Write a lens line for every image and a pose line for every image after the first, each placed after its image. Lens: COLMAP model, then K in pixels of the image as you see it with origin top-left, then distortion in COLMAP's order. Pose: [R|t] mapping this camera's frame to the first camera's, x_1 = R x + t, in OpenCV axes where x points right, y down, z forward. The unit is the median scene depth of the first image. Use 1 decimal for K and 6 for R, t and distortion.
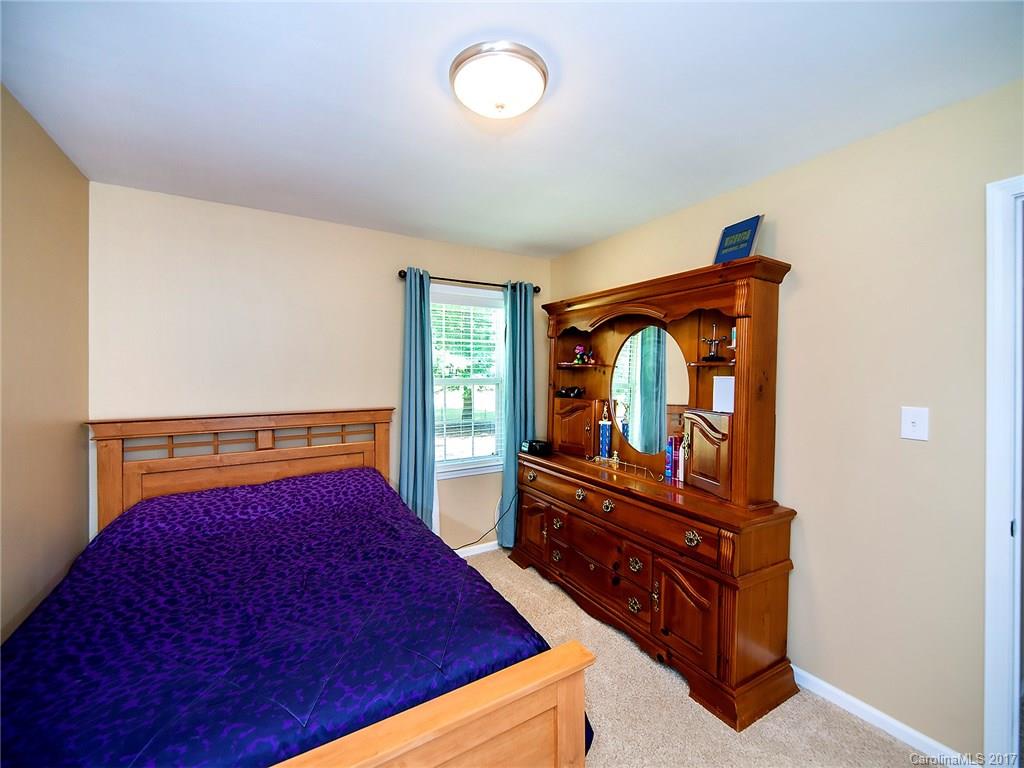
lens RADIAL K [[429.1, 0, 505.0], [0, 429.1, 371.6], [0, 0, 1]] dist [0.000064, -0.010337]
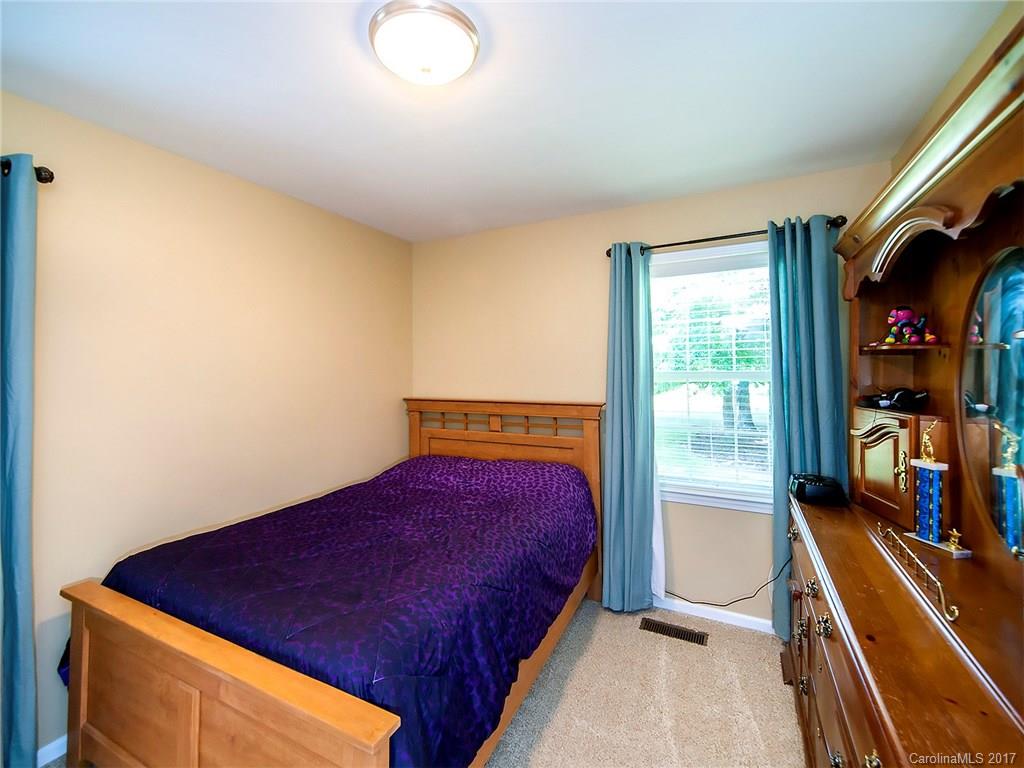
lens RADIAL K [[429.1, 0, 505.0], [0, 429.1, 371.6], [0, 0, 1]] dist [0.000064, -0.010337]
pose [[0.519925, 0.000070, -0.854212, 0.391192], [0.006360, 0.999972, 0.003953, 0.010688], [0.854188, -0.007488, 0.519910, 0.353596]]
